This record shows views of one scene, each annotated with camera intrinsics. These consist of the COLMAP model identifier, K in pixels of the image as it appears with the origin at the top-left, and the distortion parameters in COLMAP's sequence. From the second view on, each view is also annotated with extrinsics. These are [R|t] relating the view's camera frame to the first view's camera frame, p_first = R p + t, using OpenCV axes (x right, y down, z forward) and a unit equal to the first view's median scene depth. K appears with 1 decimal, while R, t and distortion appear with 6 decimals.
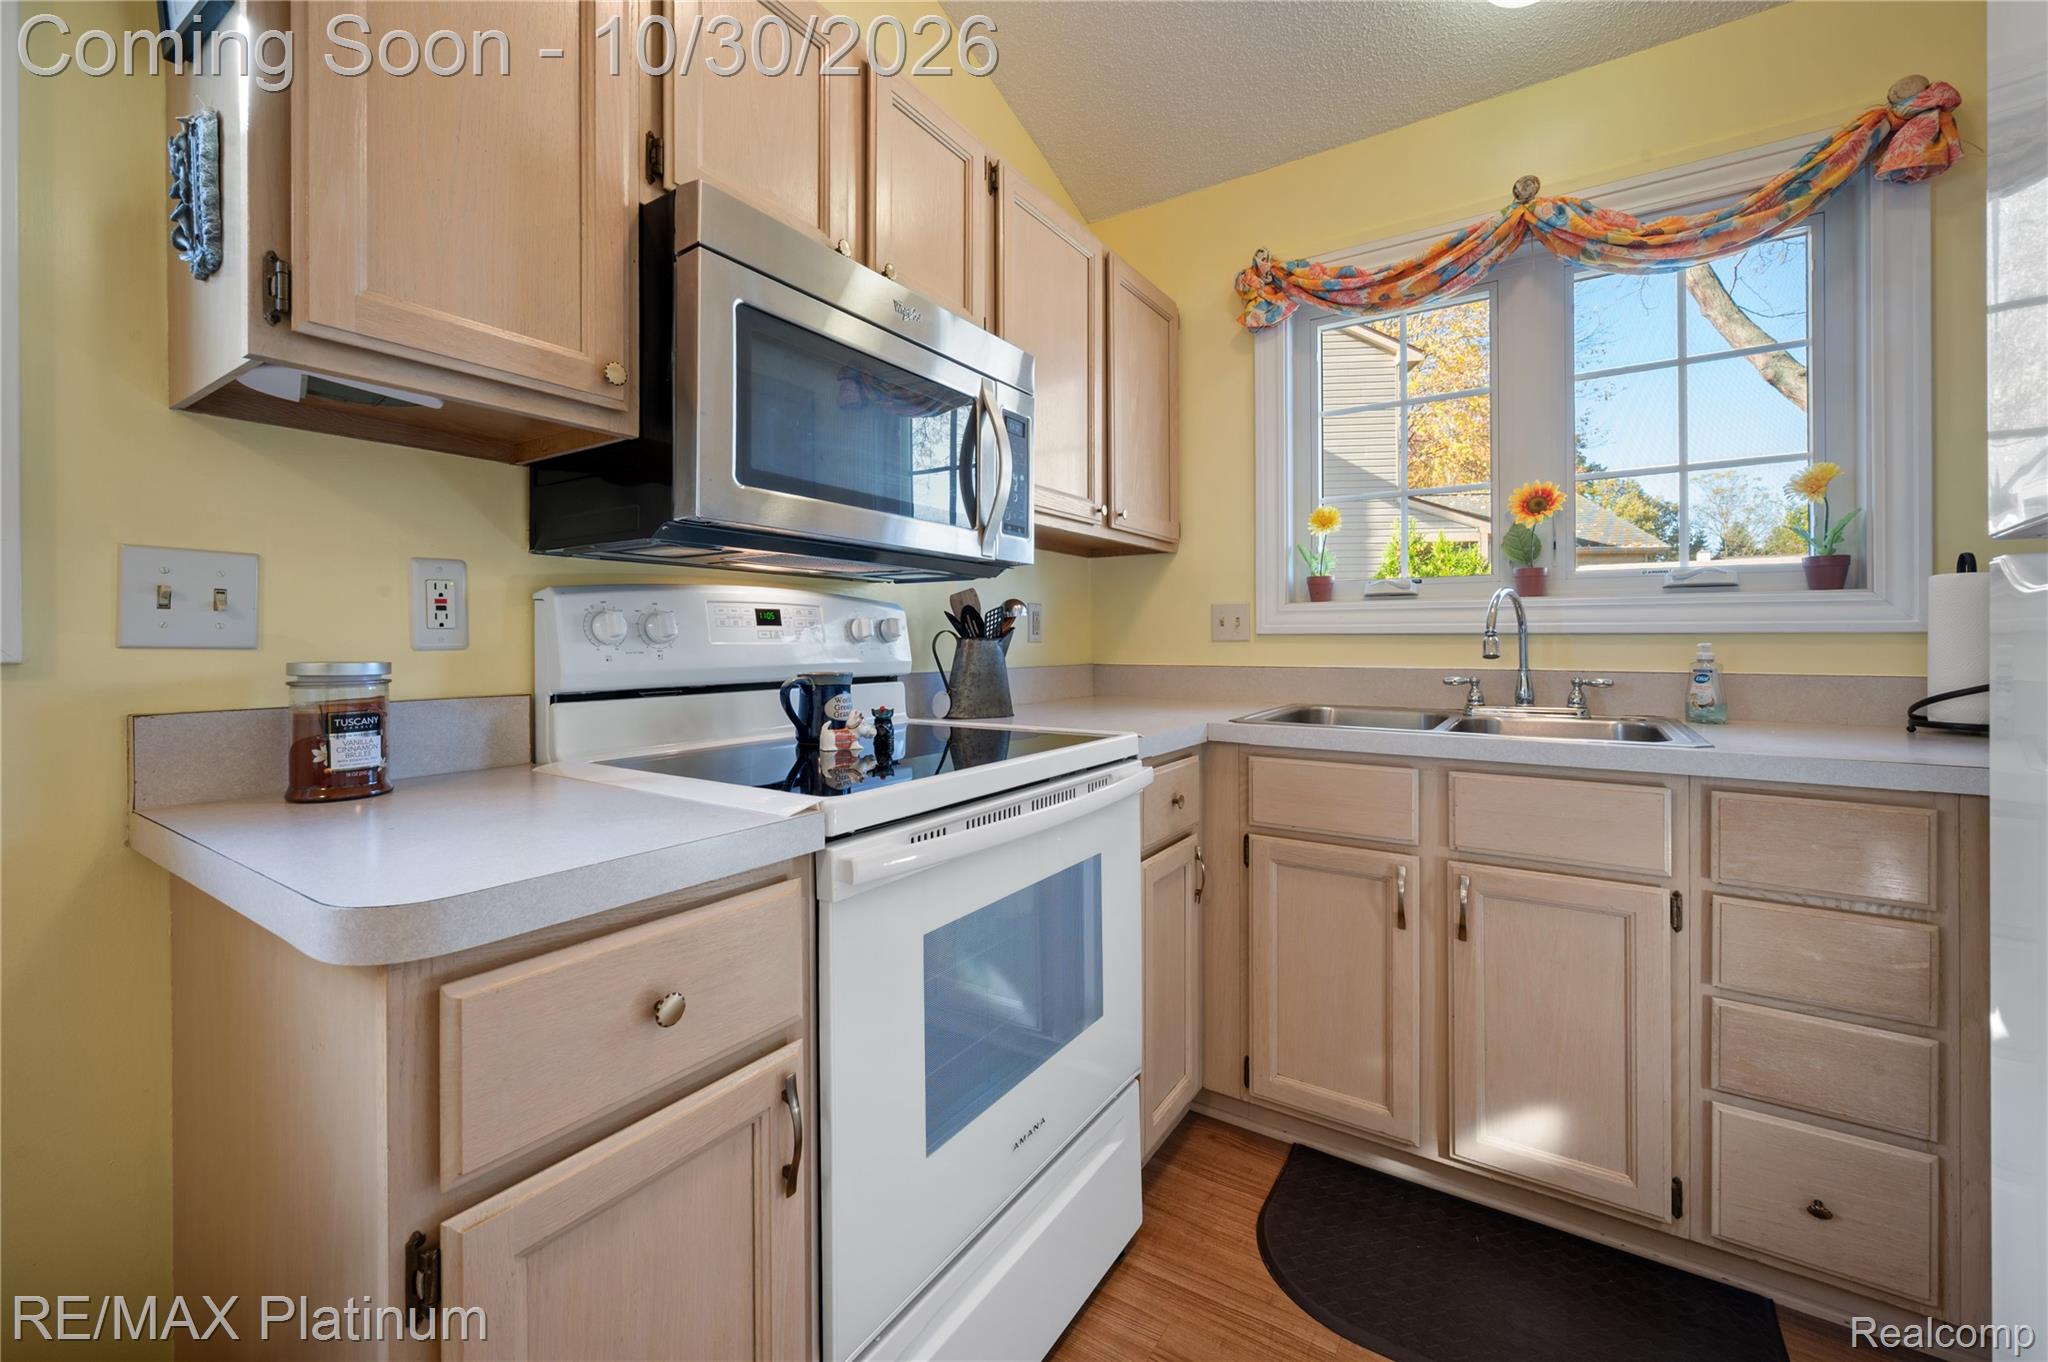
lens RADIAL K [[819.5, 0, 1003.5], [0, 819.5, 652.0], [0, 0, 1]] dist [-0.000069, -0.000351]
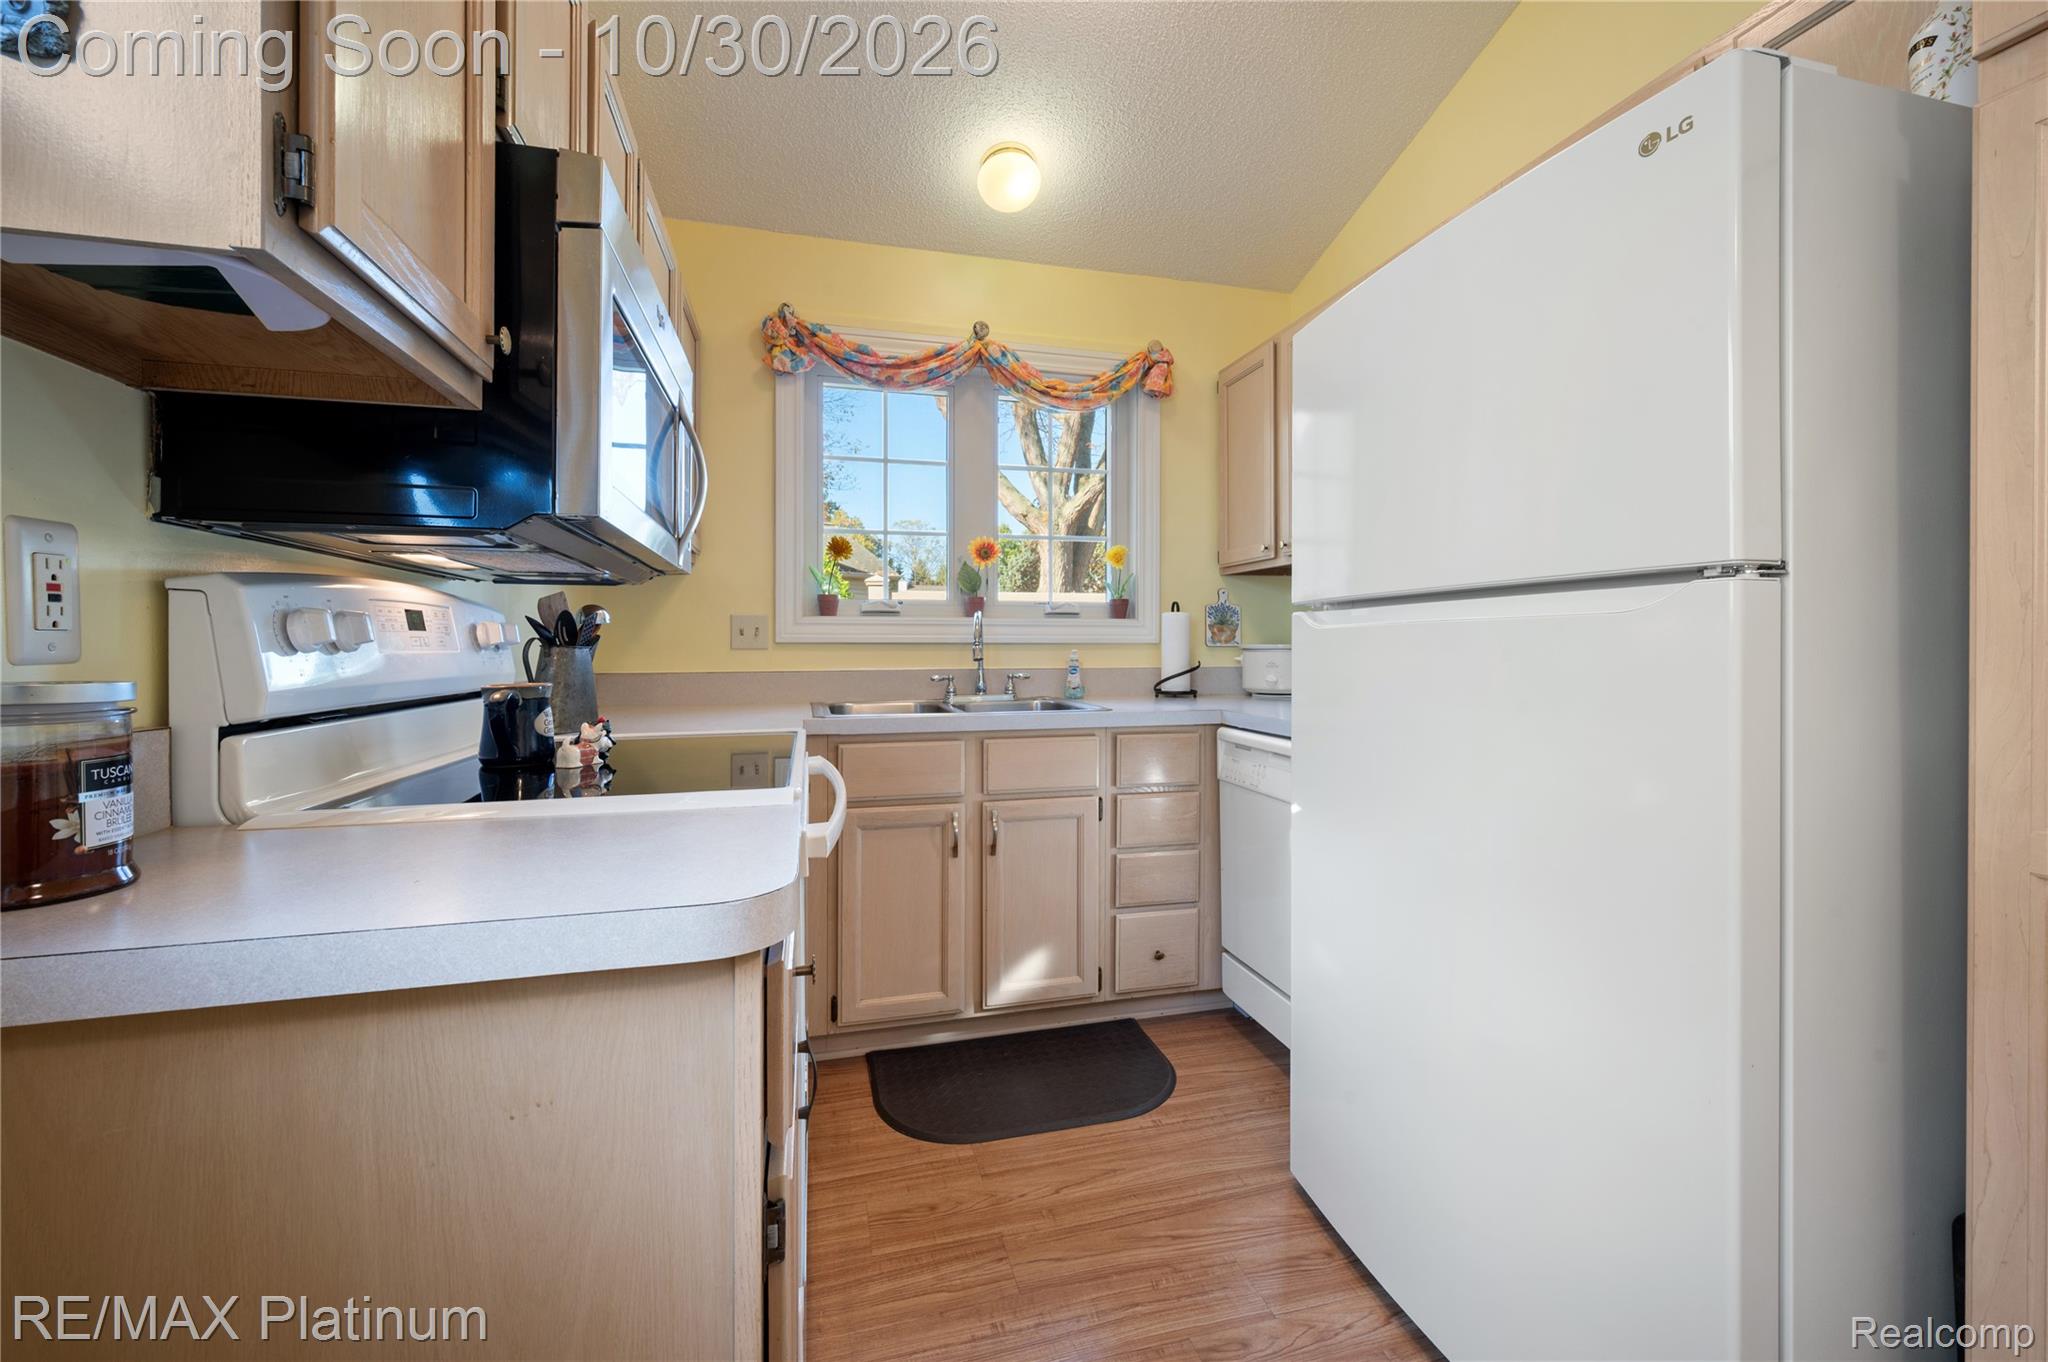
lens RADIAL K [[819.5, 0, 1010.7], [0, 819.5, 672.4], [0, 0, 1]] dist [-0.000069, -0.000351]
pose [[0.667435, -0.022918, 0.744315, -0.471661], [0.011983, 0.999727, 0.020037, 0.000207], [-0.744572, -0.004454, 0.667528, 0.012371]]
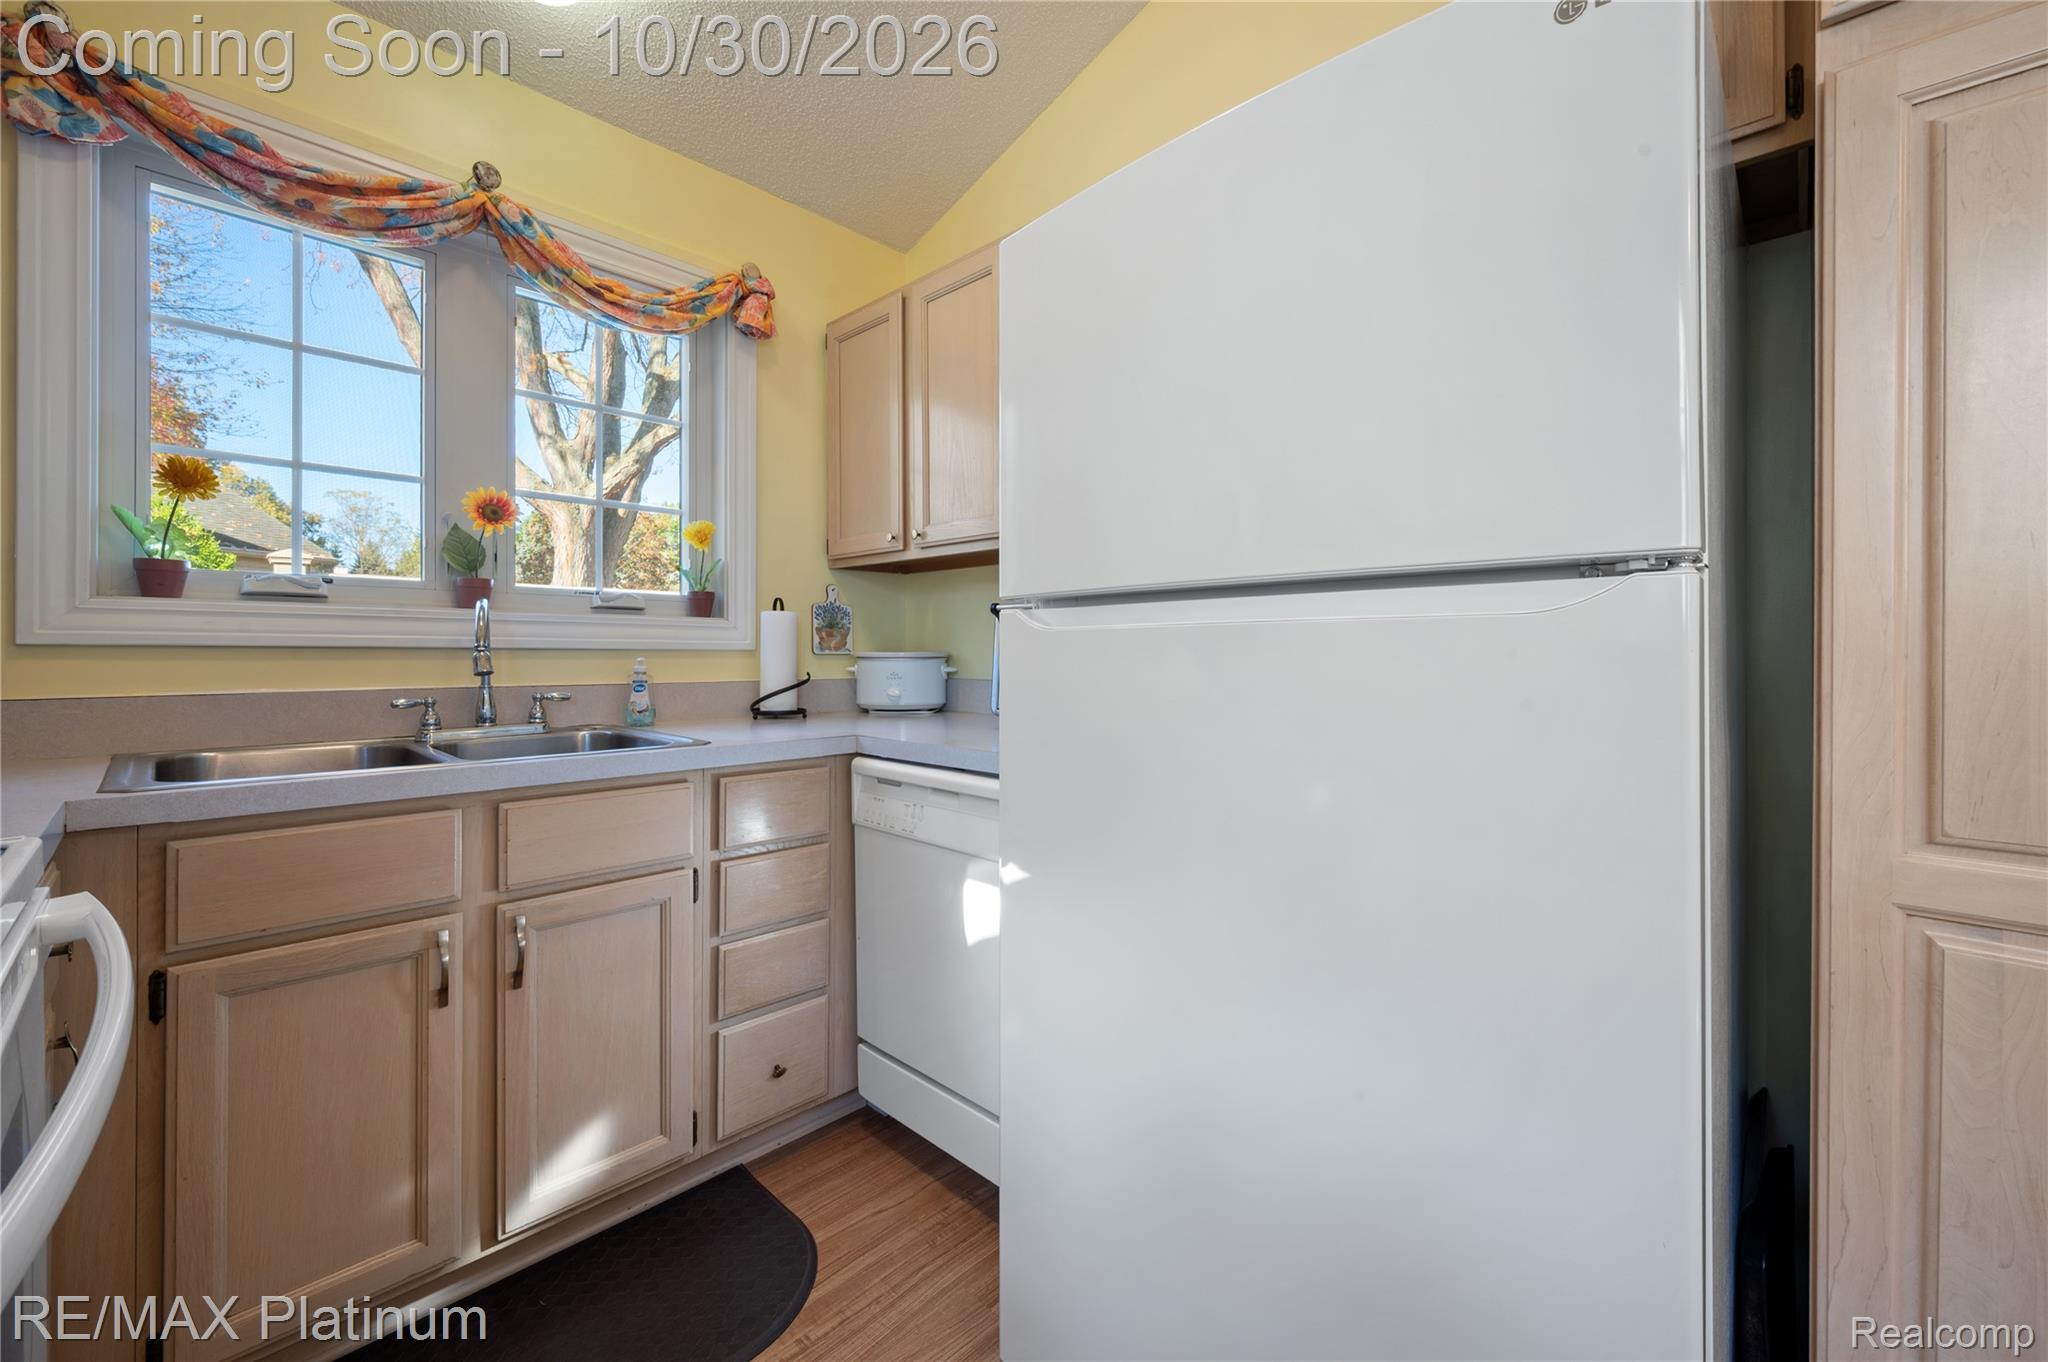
lens RADIAL K [[819.5, 0, 1025.5], [0, 819.5, 661.3], [0, 0, 1]] dist [-0.000069, -0.000351]
pose [[0.165133, -0.007059, 0.986246, -0.226531], [0.012901, 0.999904, 0.004997, -0.005358], [-0.986187, 0.011899, 0.165208, 0.284675]]
